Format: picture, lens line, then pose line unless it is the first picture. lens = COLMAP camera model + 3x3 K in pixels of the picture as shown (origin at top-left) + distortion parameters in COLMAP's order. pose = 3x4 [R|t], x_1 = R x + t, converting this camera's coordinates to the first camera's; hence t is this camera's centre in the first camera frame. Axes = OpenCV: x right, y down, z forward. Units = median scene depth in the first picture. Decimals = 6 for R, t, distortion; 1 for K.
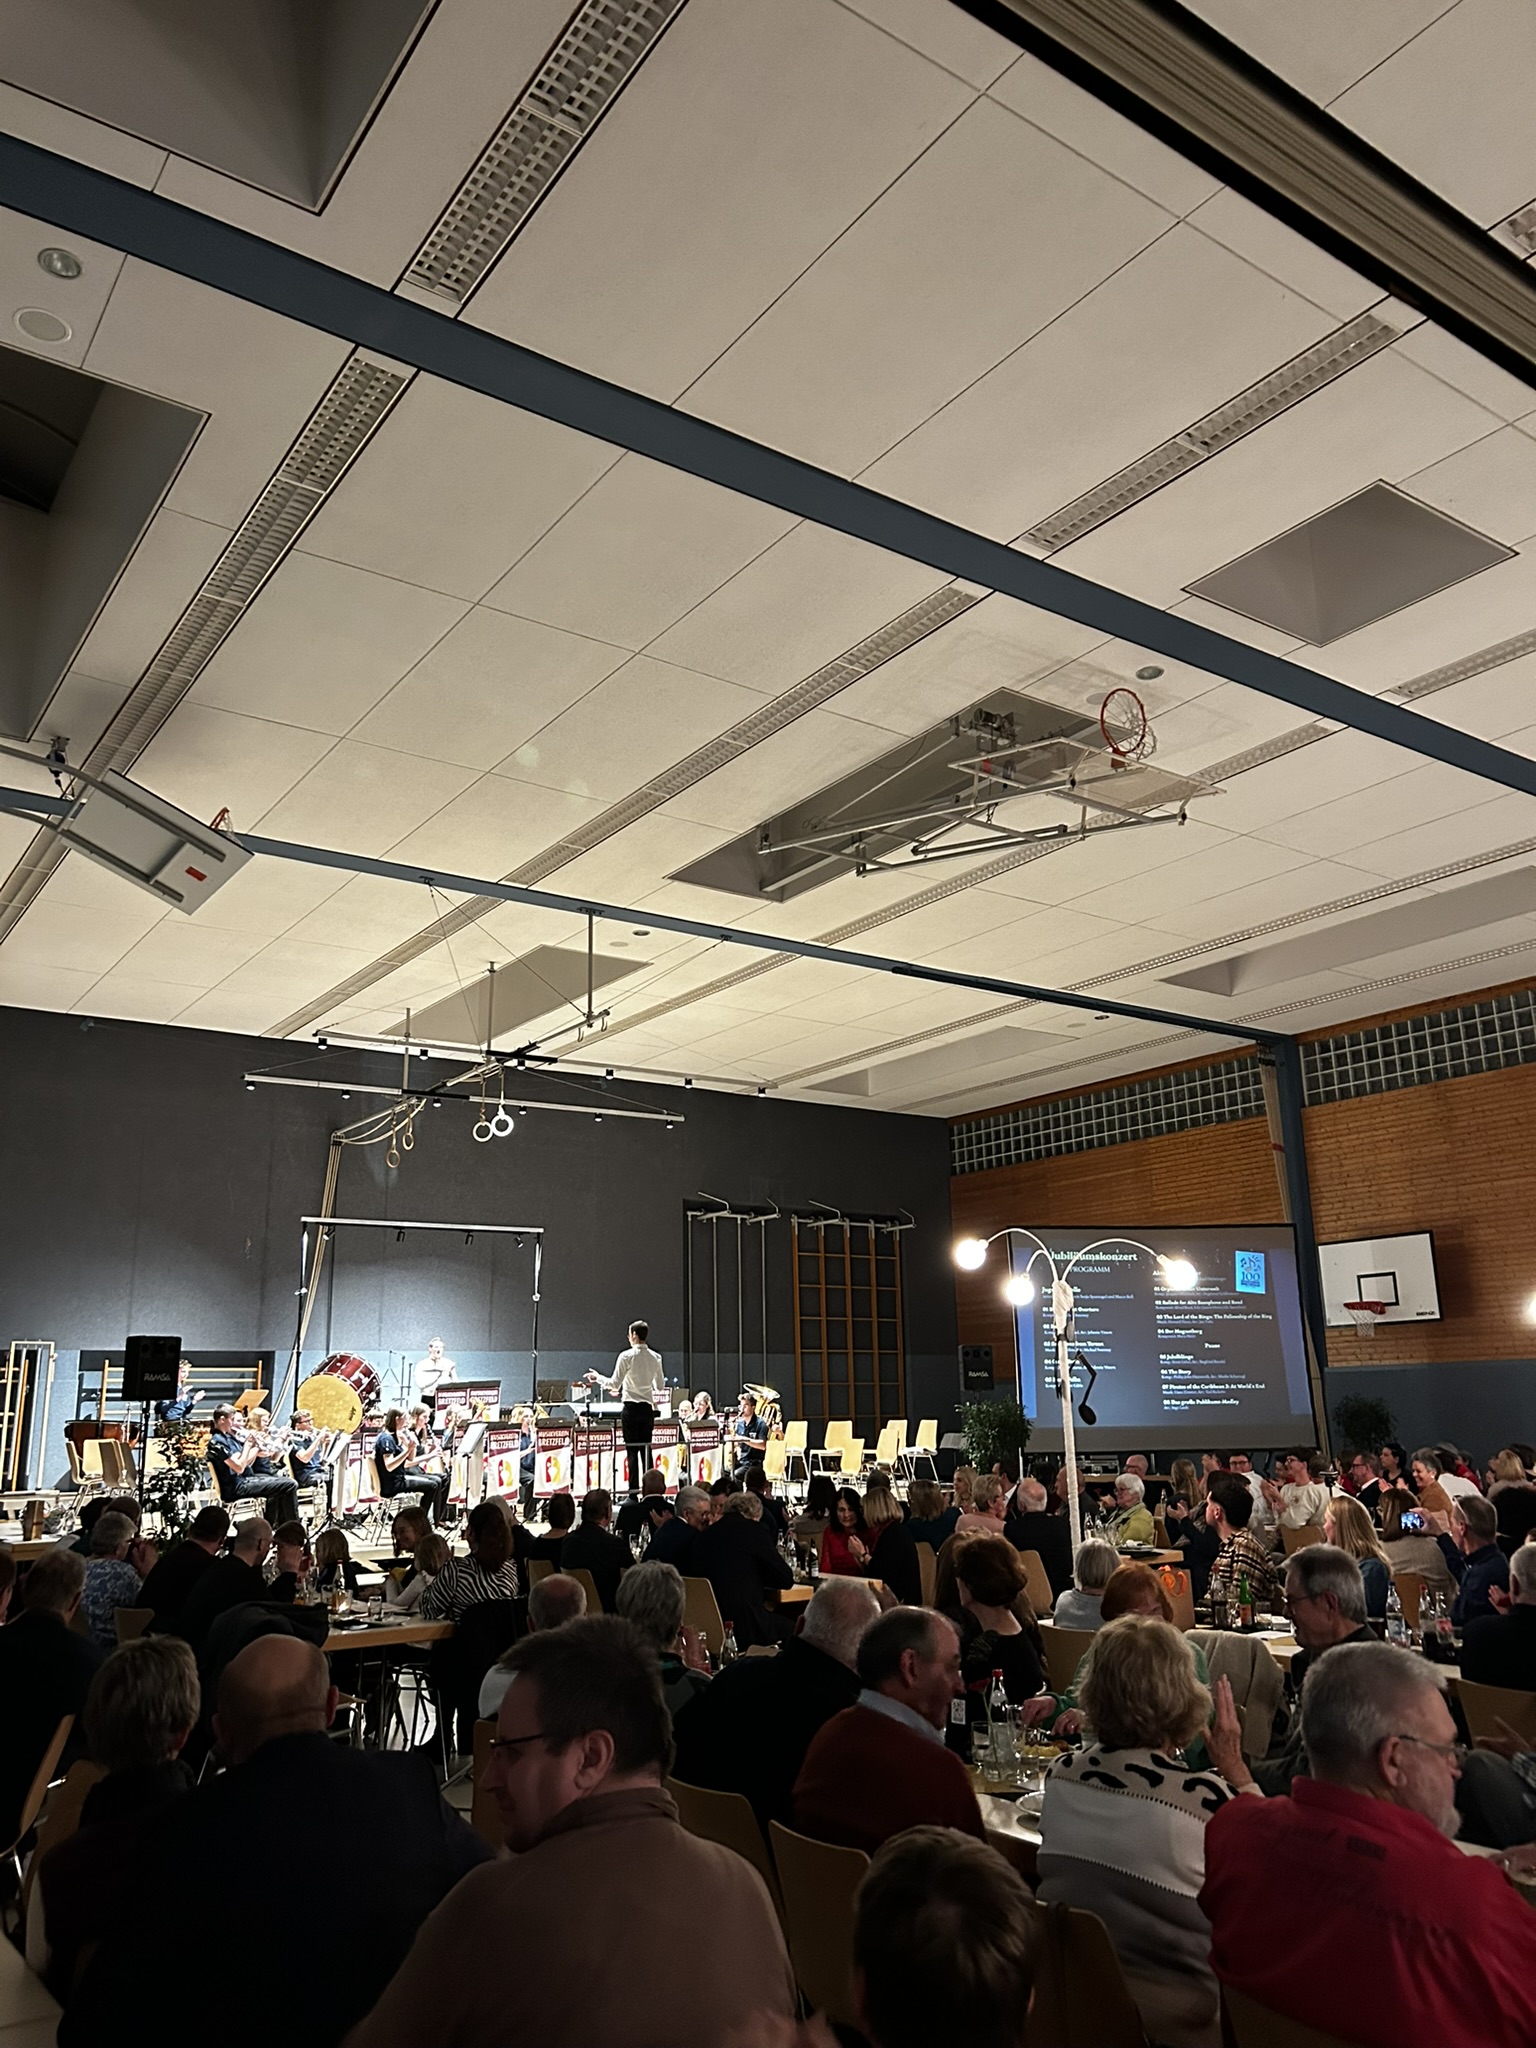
lens RADIAL K [[1543.3, 0, 769.4], [0, 1543.3, 1028.5], [0, 0, 1]] dist [0.063634, -0.072048]
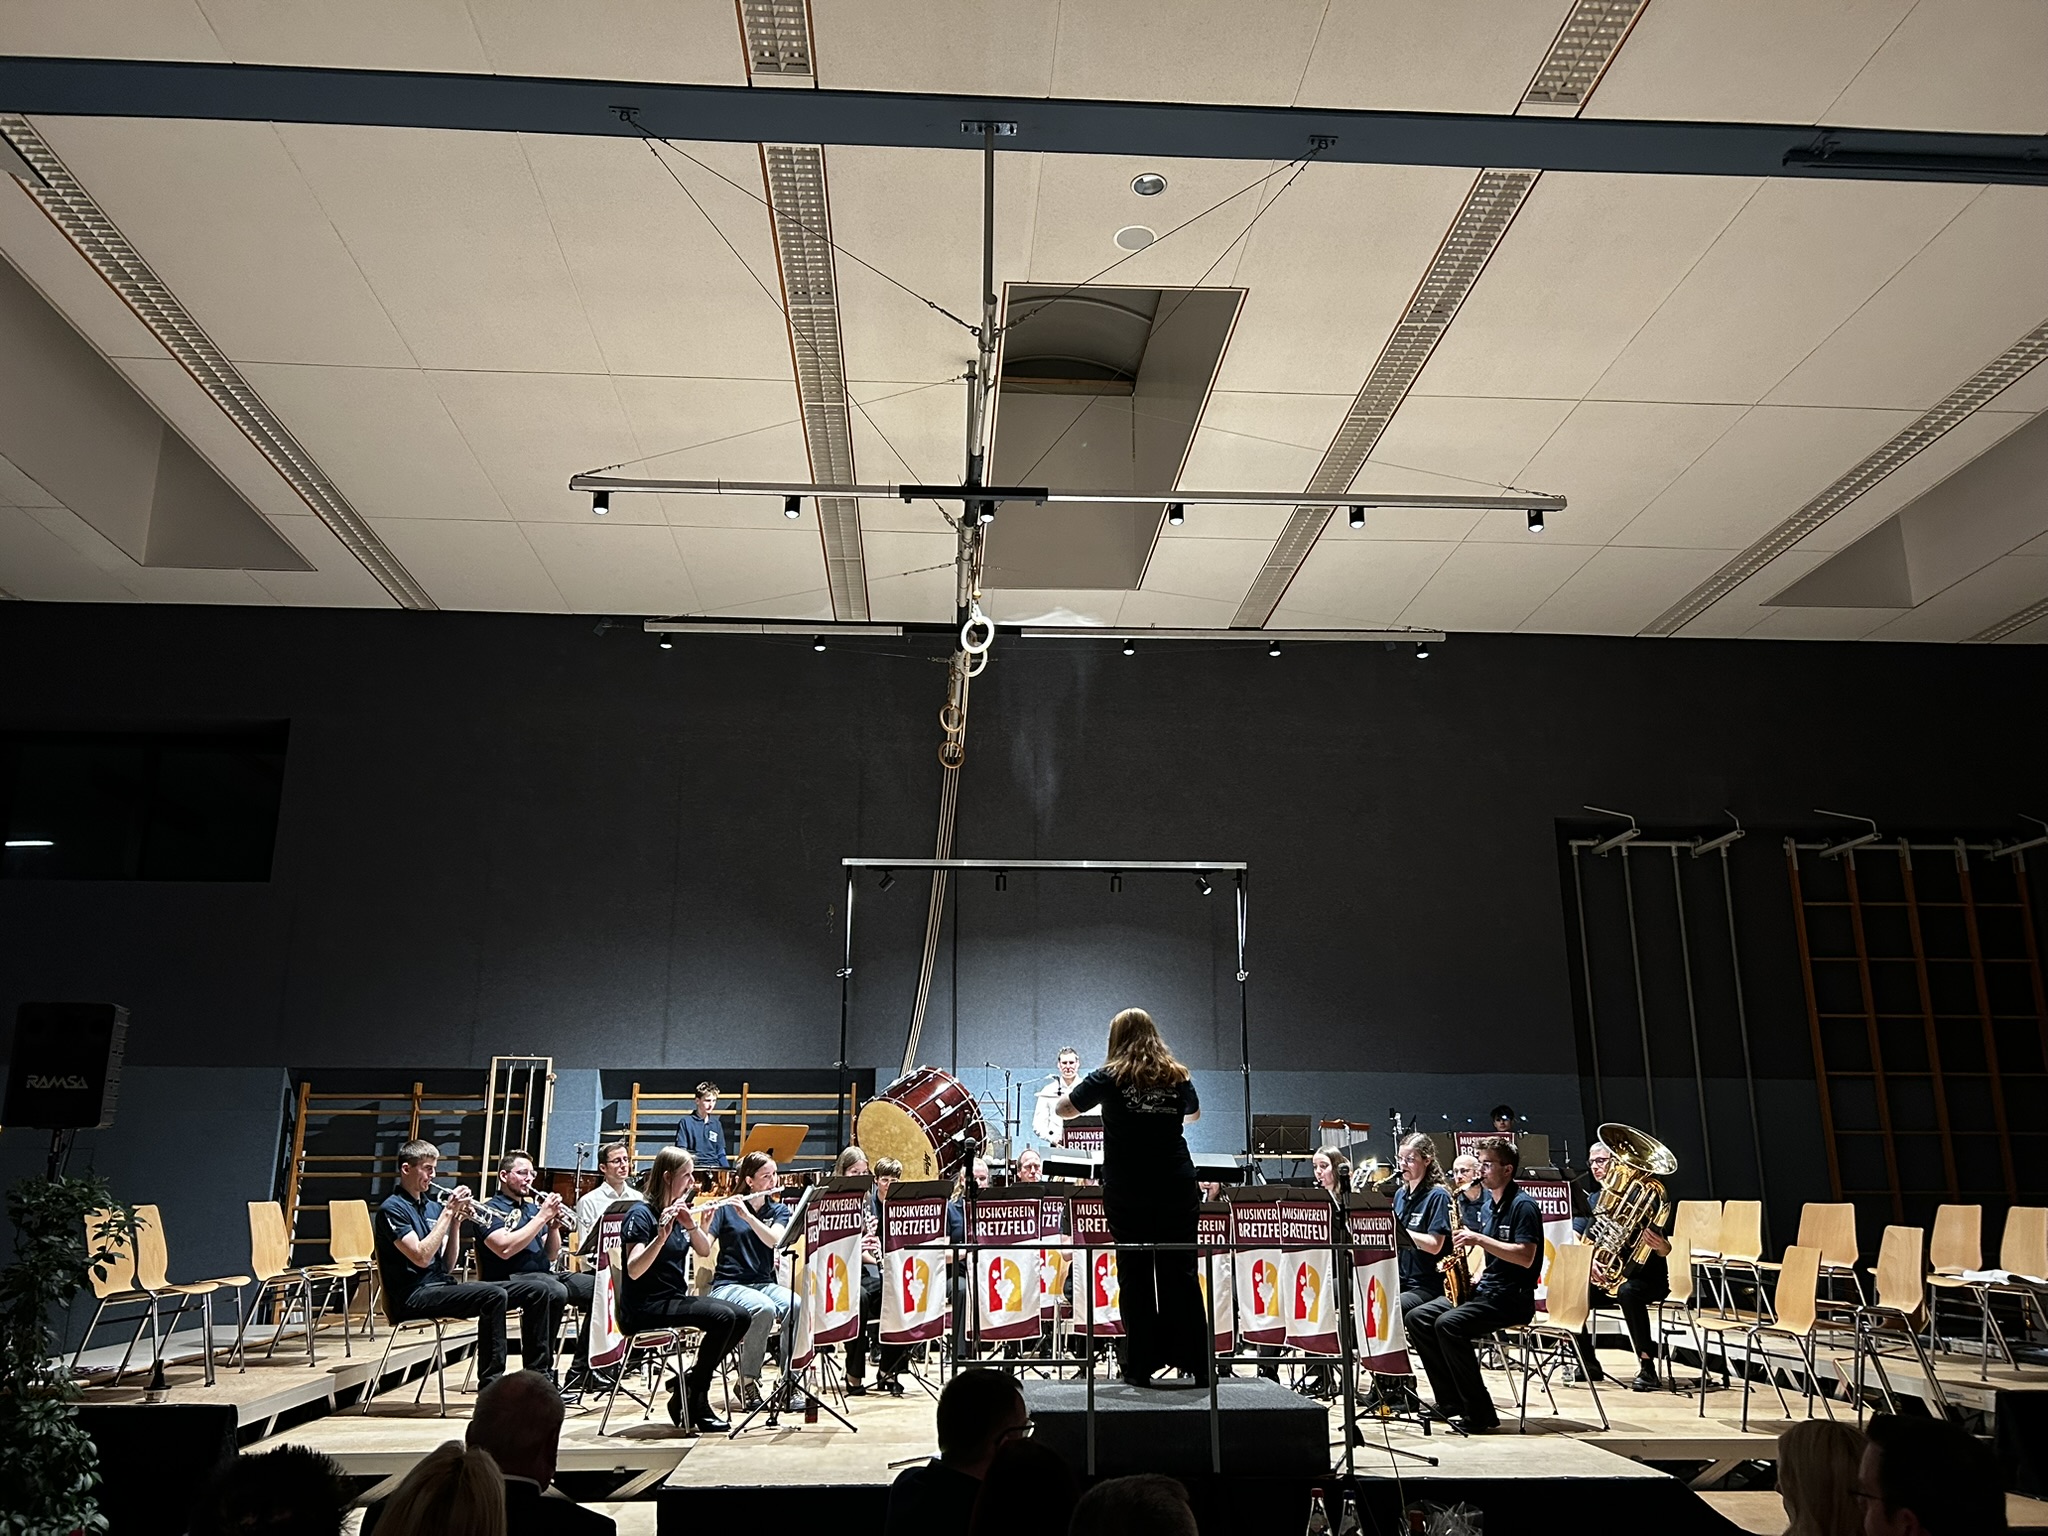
lens RADIAL K [[1543.3, 0, 1020.2], [0, 1543.3, 773.4], [0, 0, 1]] dist [0.063634, -0.072048]
pose [[0.849758, -0.115085, -0.514458, 0.098434], [0.110491, 0.993086, -0.039650, 0.118943], [0.515464, -0.023150, 0.856599, 0.483627]]
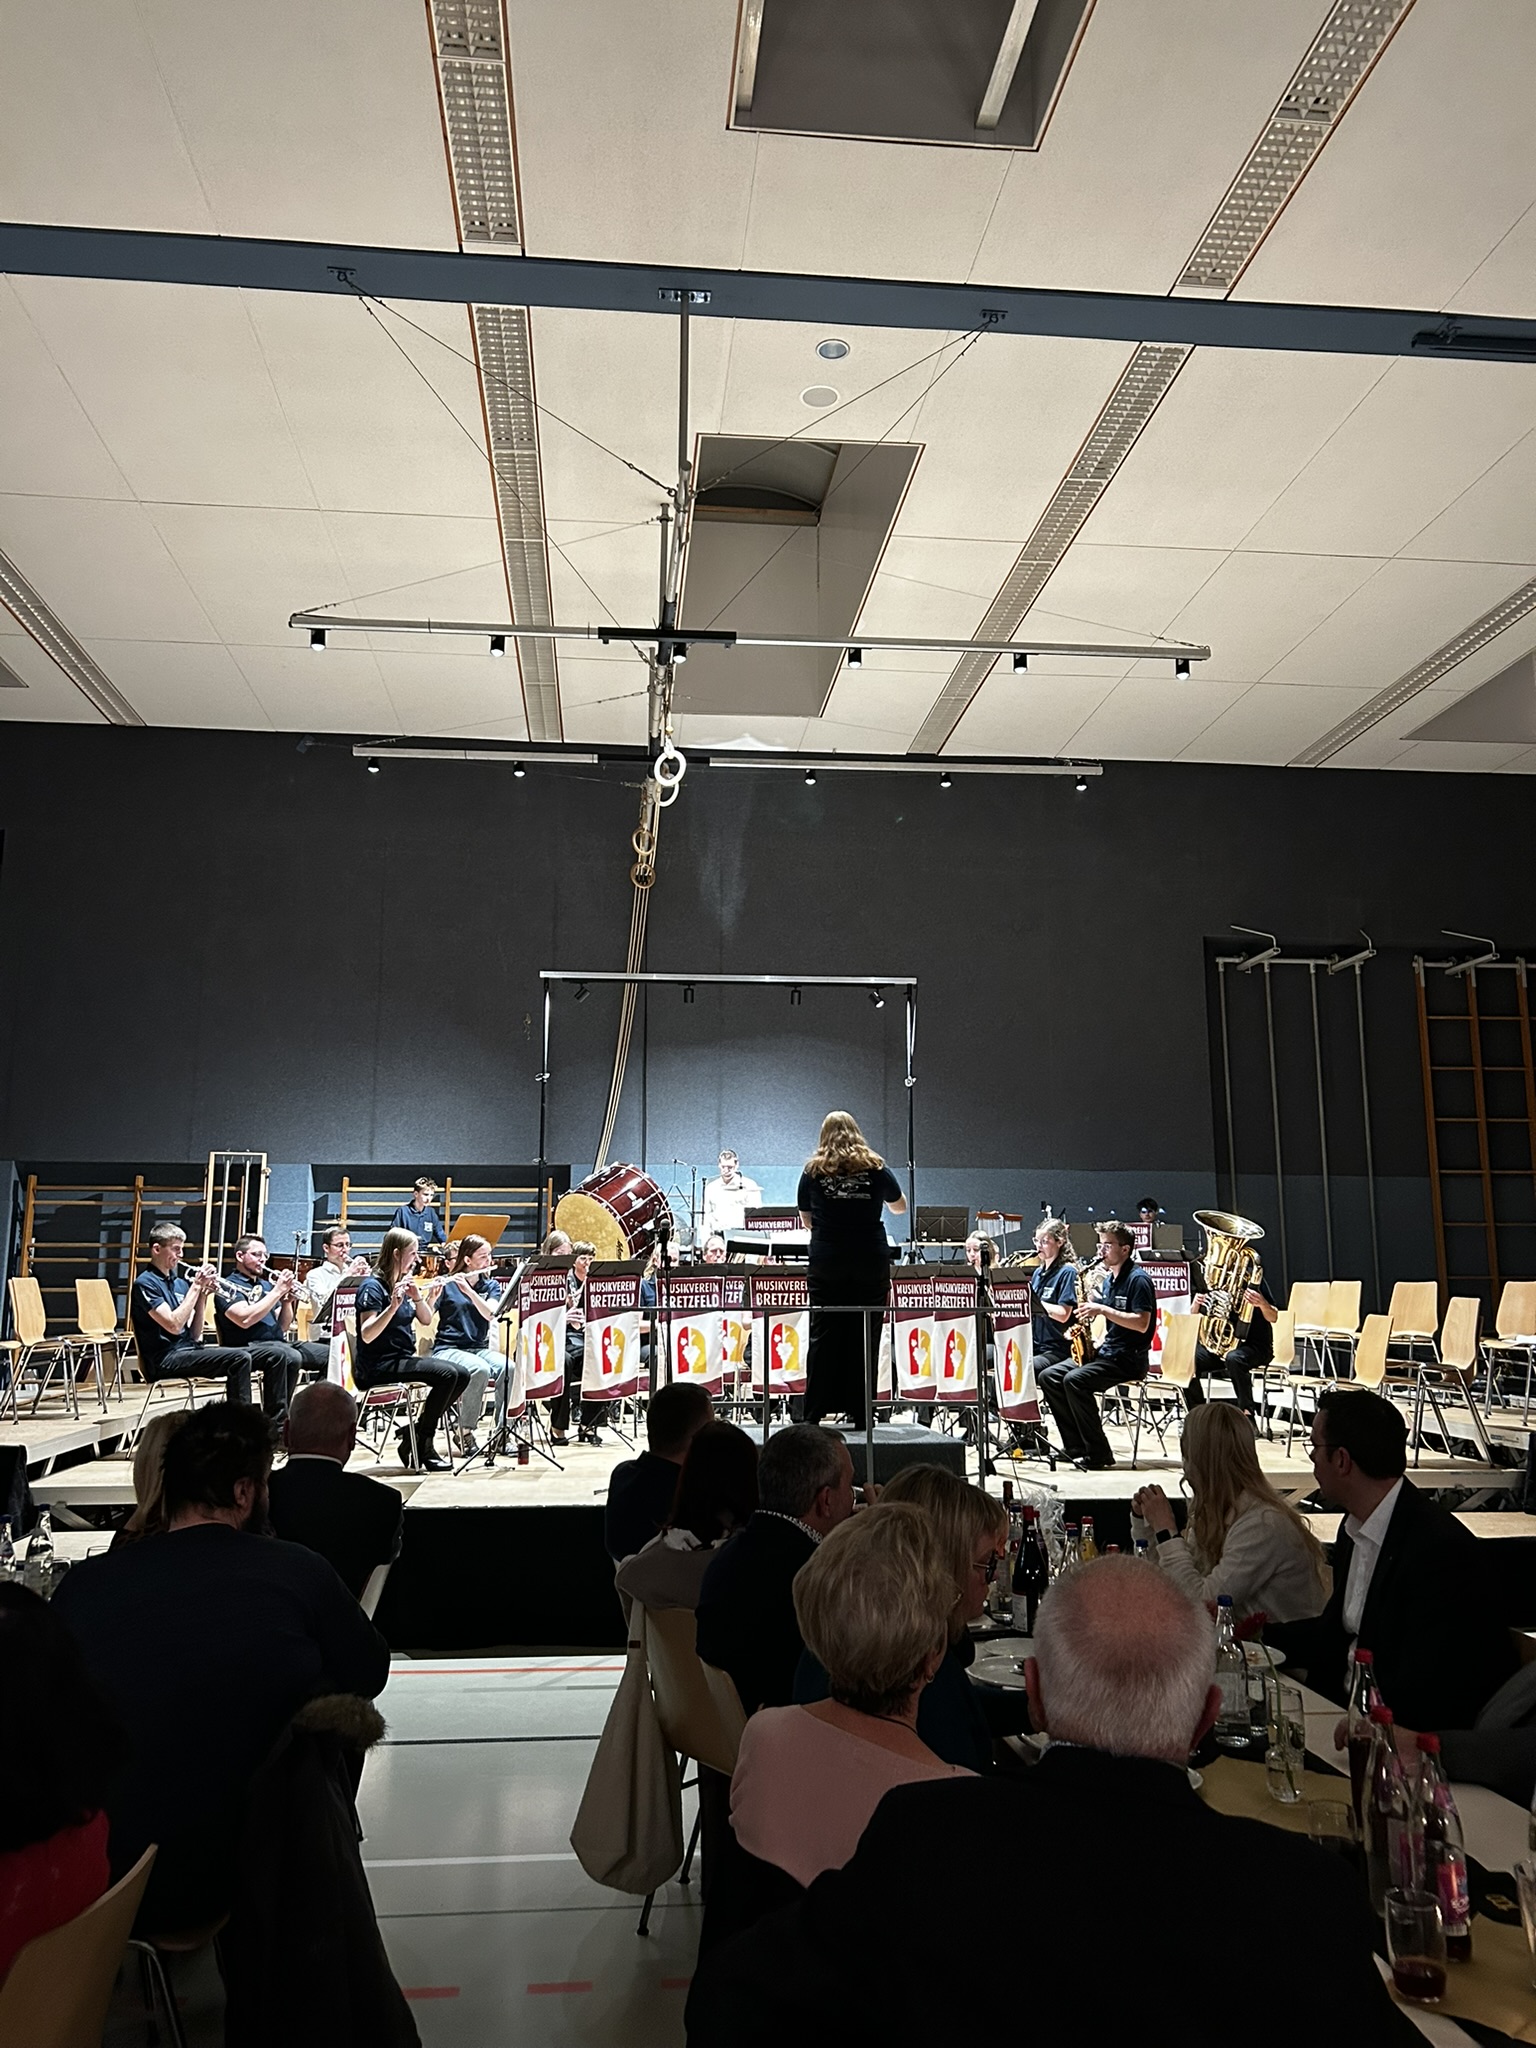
lens RADIAL K [[1543.3, 0, 761.1], [0, 1543.3, 1014.7], [0, 0, 1]] dist [0.063634, -0.072048]
pose [[0.869518, -0.063189, -0.489842, 0.121254], [0.101405, 0.993494, 0.051843, 0.114194], [0.483379, -0.094751, 0.870268, 0.443644]]
